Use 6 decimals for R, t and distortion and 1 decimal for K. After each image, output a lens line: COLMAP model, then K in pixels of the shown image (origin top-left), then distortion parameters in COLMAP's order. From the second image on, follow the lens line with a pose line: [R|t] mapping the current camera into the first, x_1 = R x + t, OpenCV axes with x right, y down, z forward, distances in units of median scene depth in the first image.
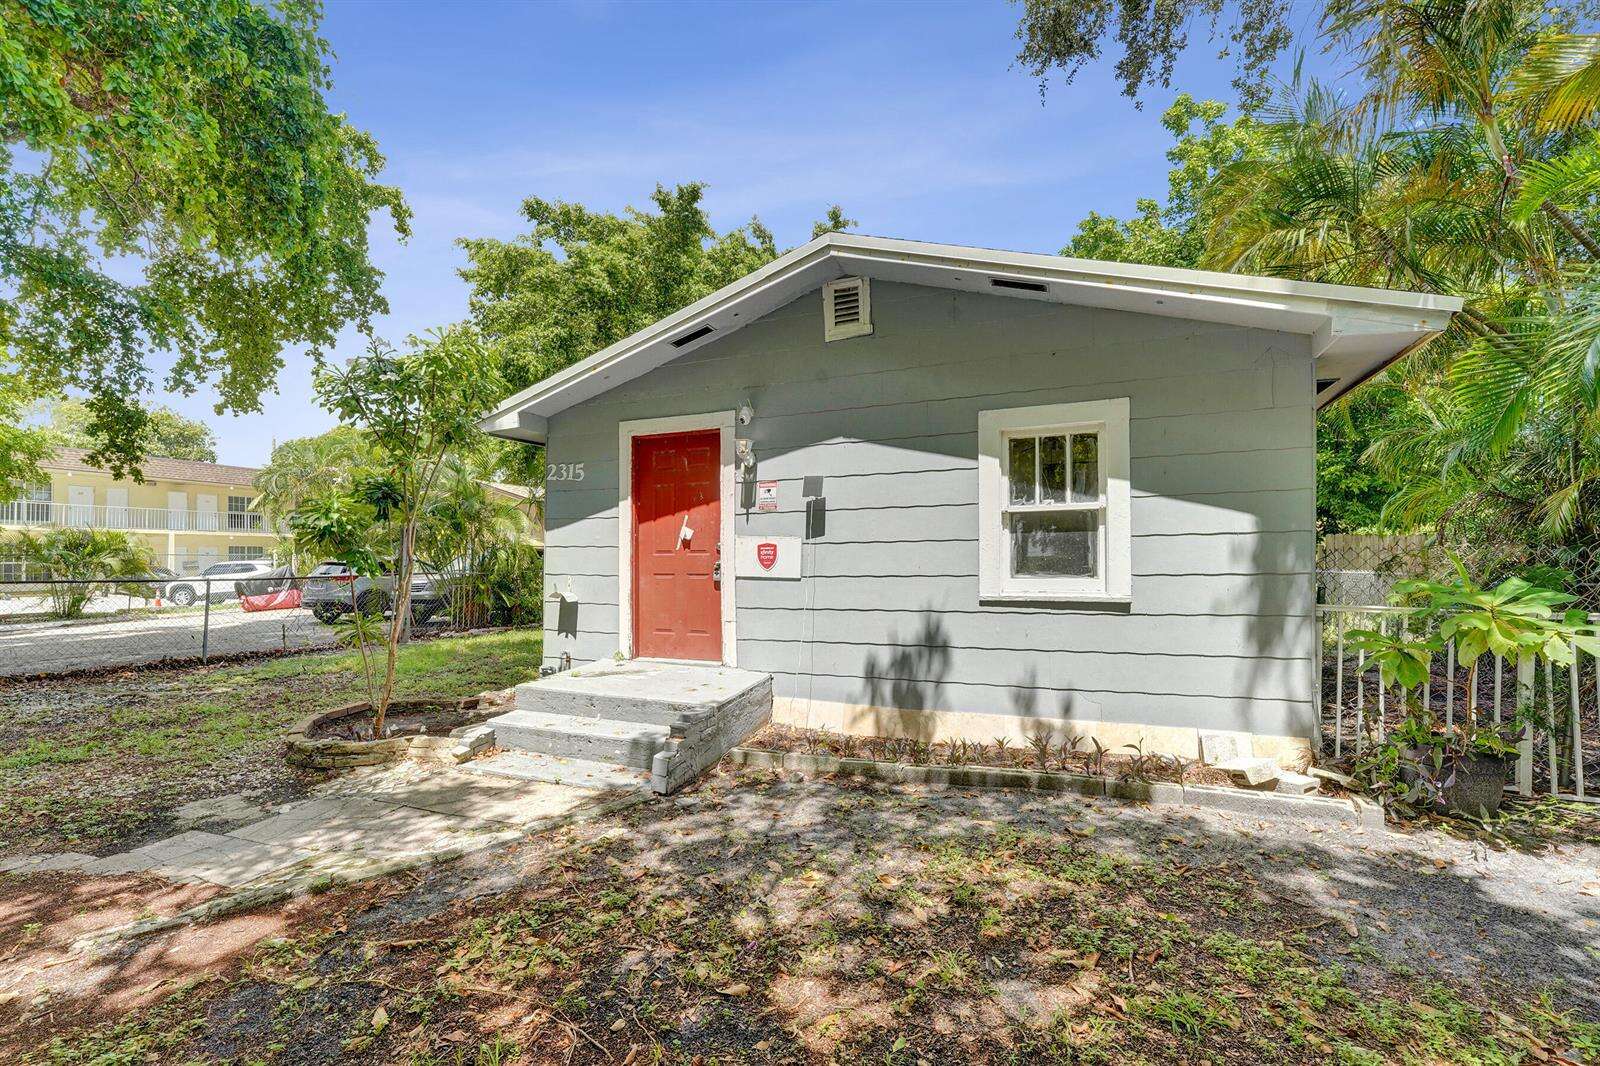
lens RADIAL K [[685.0, 0, 803.4], [0, 685.0, 549.8], [0, 0, 1]] dist [-0.003430, 0.000244]
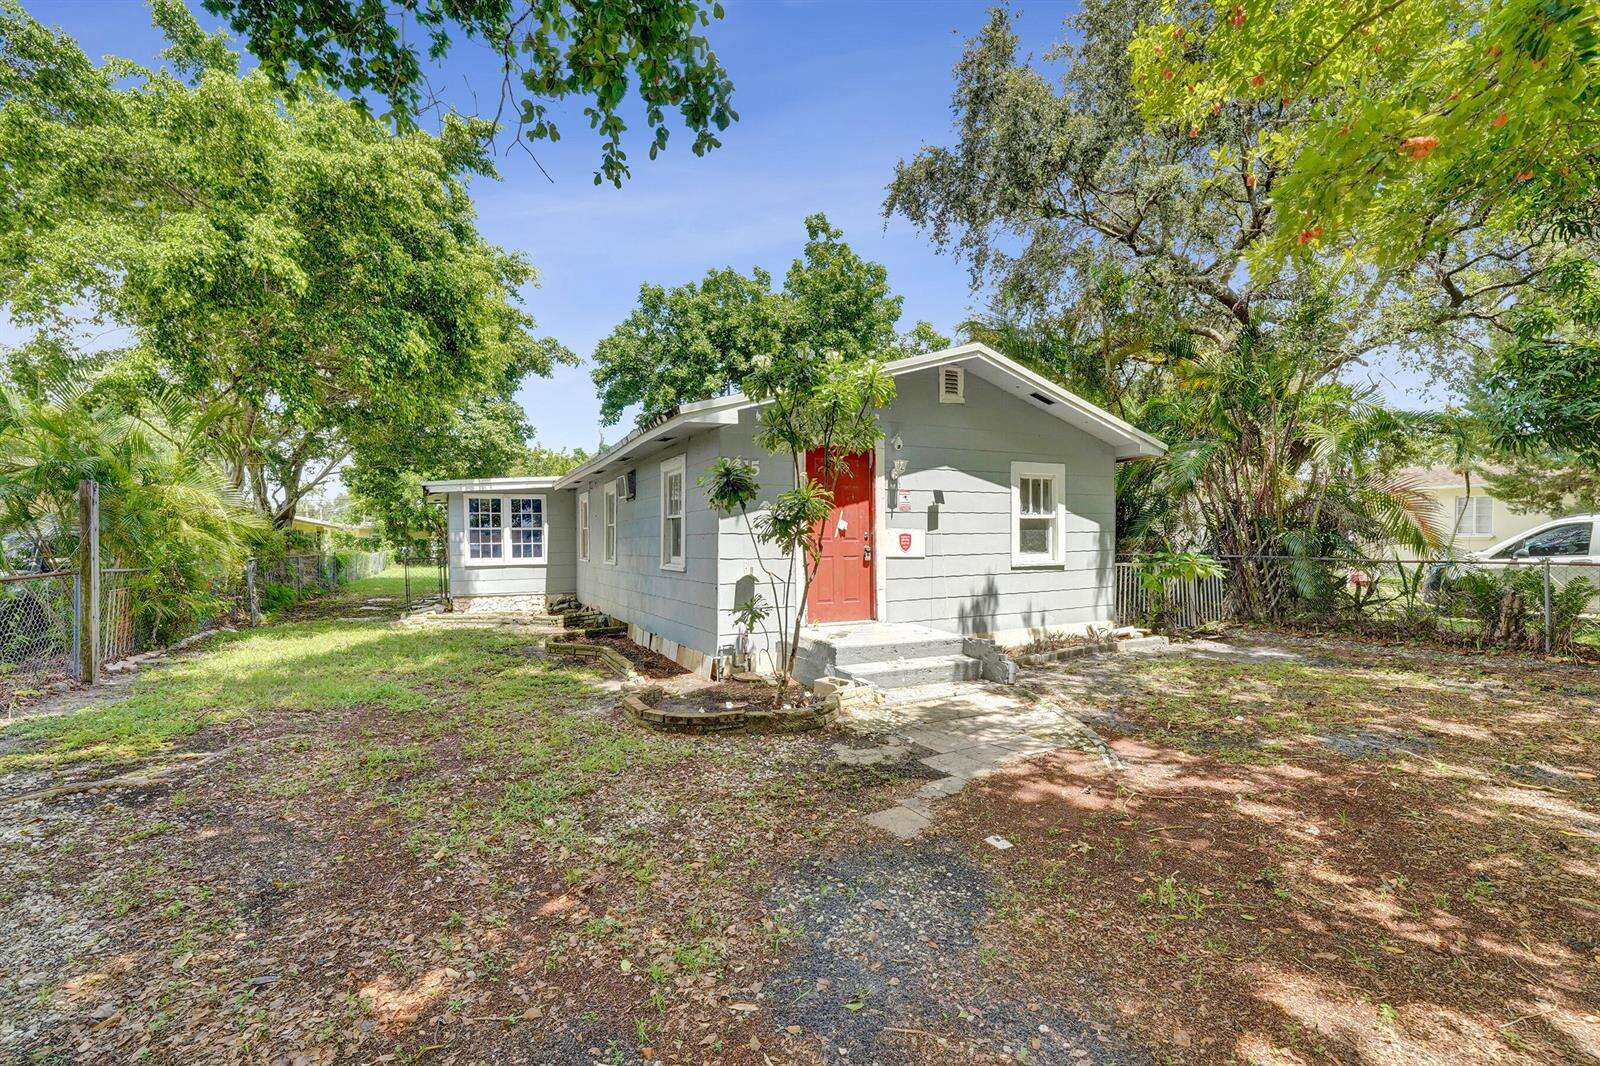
lens RADIAL K [[700.7, 0, 798.6], [0, 700.7, 559.4], [0, 0, 1]] dist [-0.002661, 0.000159]
pose [[0.631850, -0.019184, 0.774853, -1.518641], [-0.007199, 0.999505, 0.030617, 0.001847], [-0.775057, -0.024924, 0.631400, 0.270711]]
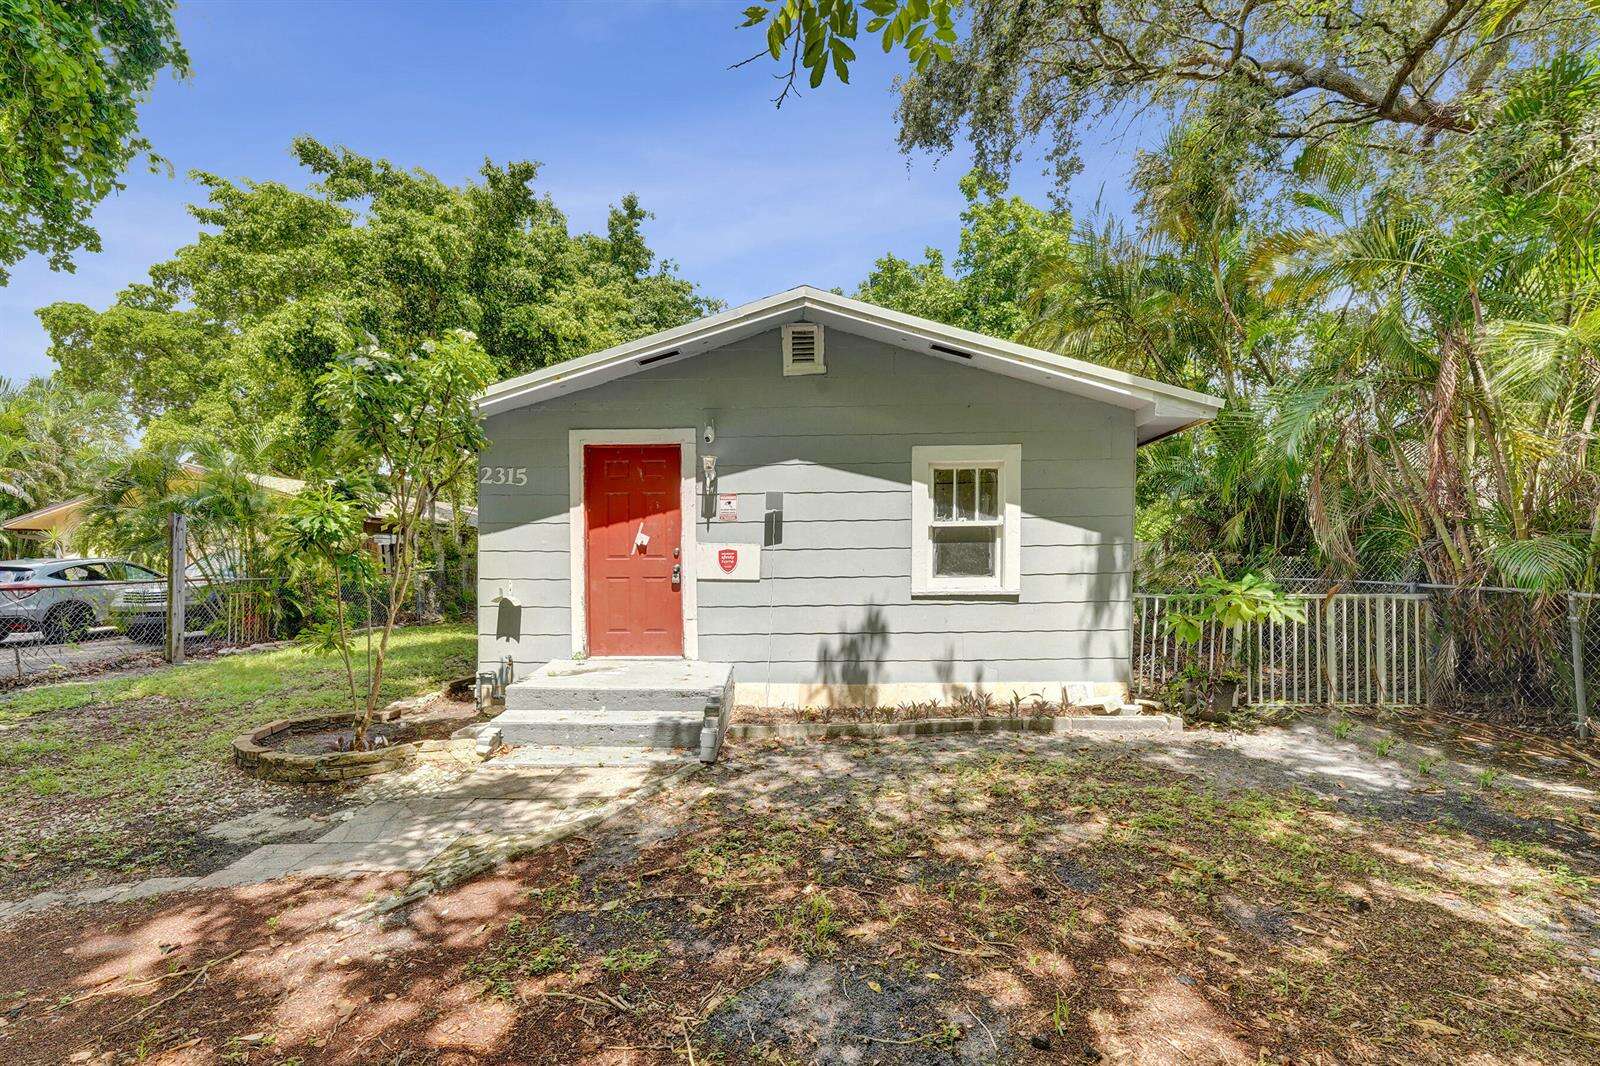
lens RADIAL K [[698.6, 0, 803.4], [0, 698.6, 581.7], [0, 0, 1]] dist [0.003904, -0.006695]
pose [[0.934279, -0.012446, 0.356325, -0.394591], [-0.003829, 0.998983, 0.044933, -0.009522], [-0.356522, -0.043345, 0.933281, -0.142523]]
